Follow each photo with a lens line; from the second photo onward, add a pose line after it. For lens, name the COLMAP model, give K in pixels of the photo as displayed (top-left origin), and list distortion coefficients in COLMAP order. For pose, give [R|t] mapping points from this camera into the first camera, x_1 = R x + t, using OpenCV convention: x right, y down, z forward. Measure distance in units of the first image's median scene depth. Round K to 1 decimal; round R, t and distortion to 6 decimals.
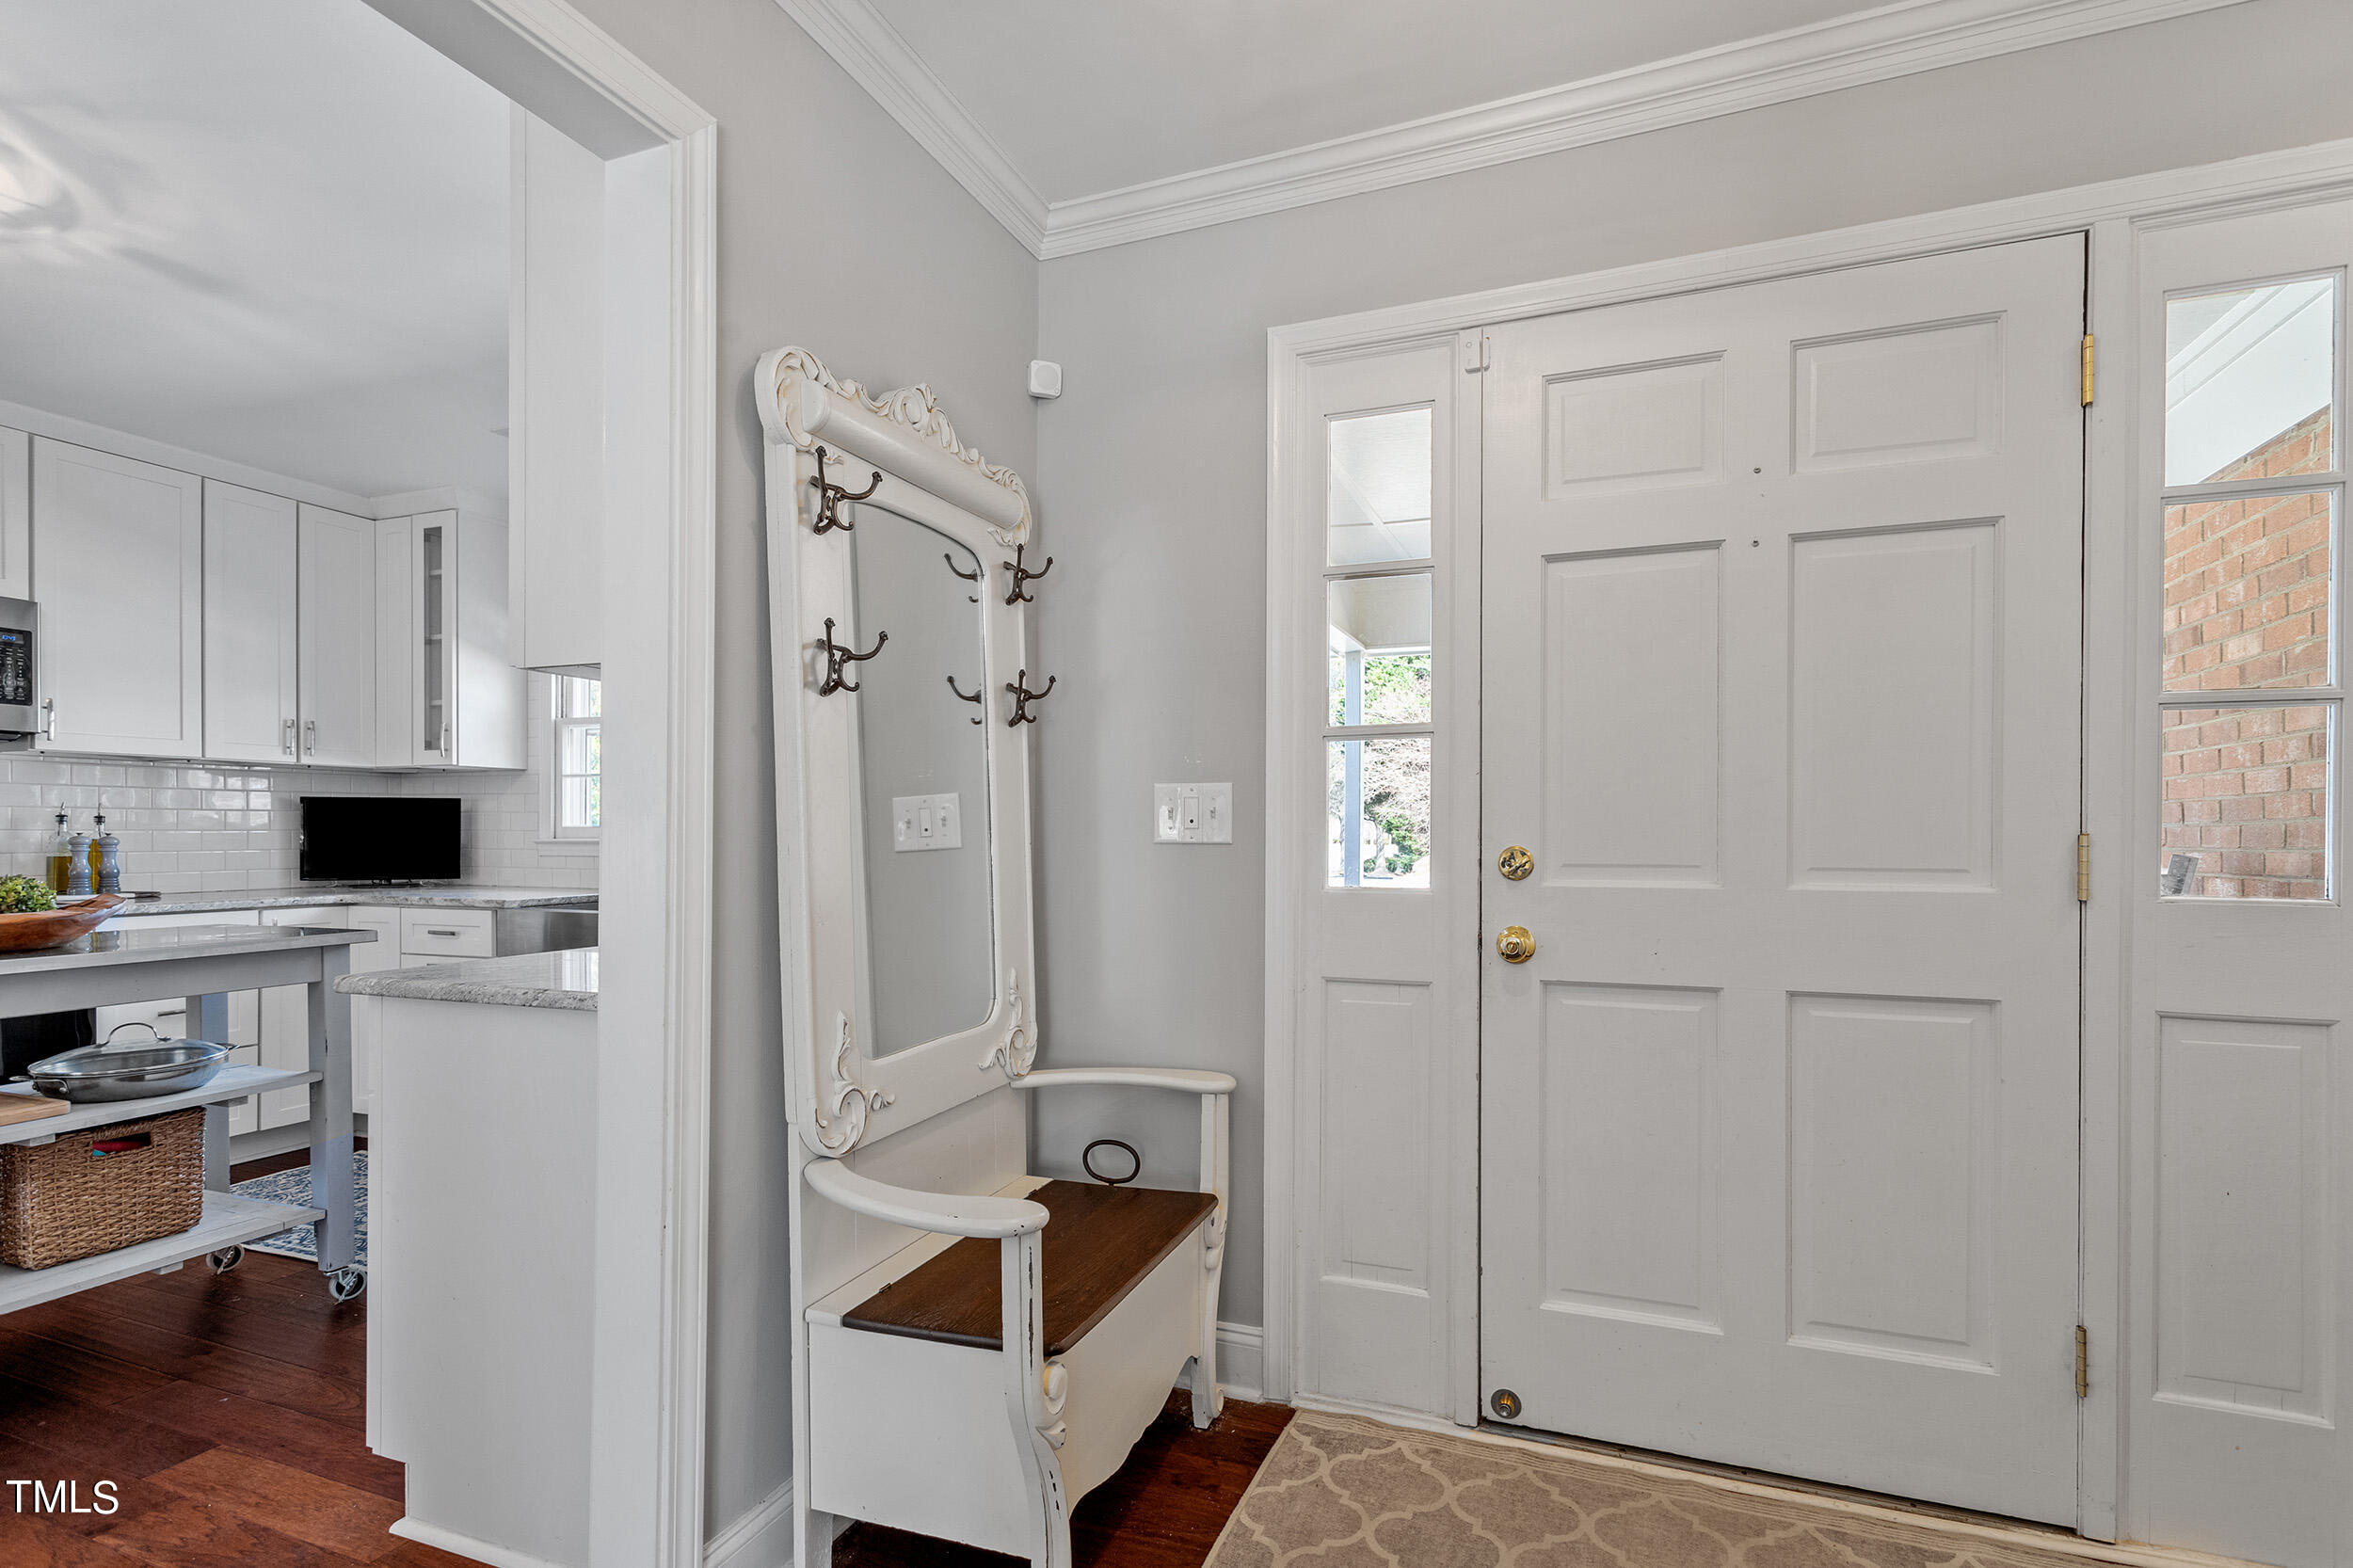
lens RADIAL K [[1129.4, 0, 1178.5], [0, 1129.4, 794.9], [0, 0, 1]] dist [0.003576, 0.000442]
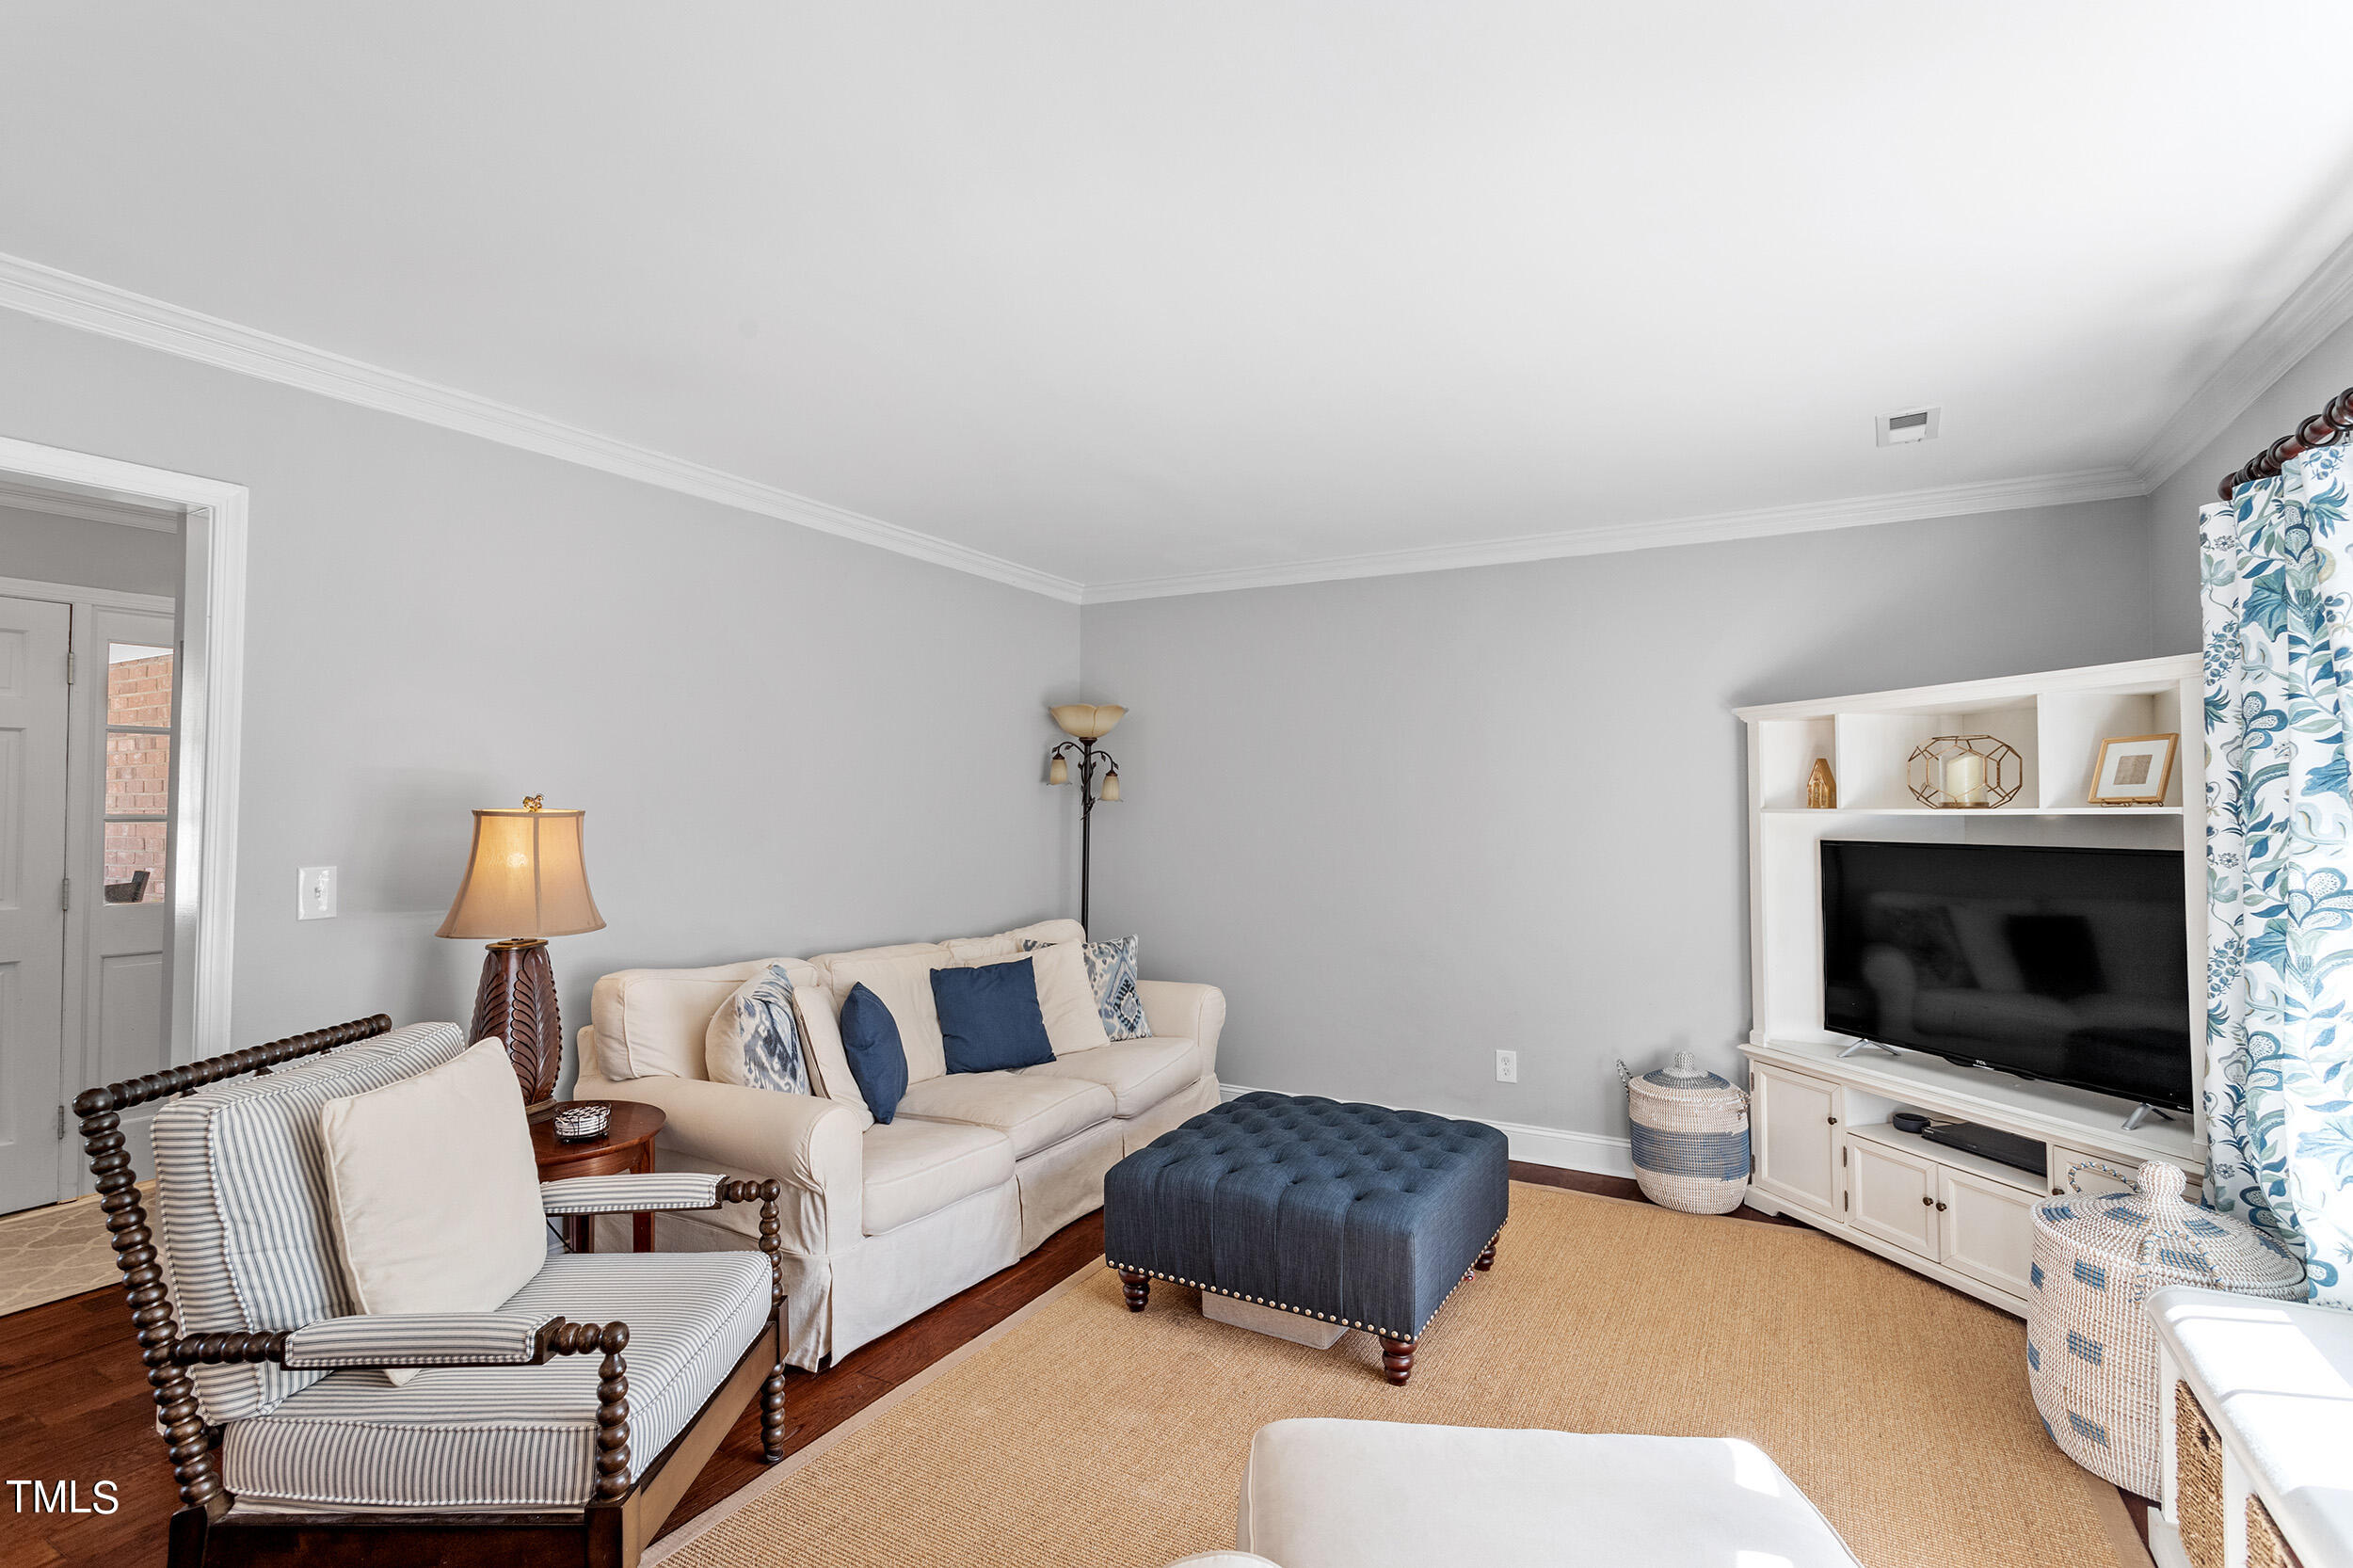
lens RADIAL K [[1129.4, 0, 1189.6], [0, 1129.4, 780.9], [0, 0, 1]] dist [0.003576, 0.000442]
pose [[0.115159, 0.018332, 0.993178, -1.150597], [0.003857, 0.999814, -0.018902, -0.098947], [-0.993340, 0.006007, 0.115067, -1.436200]]
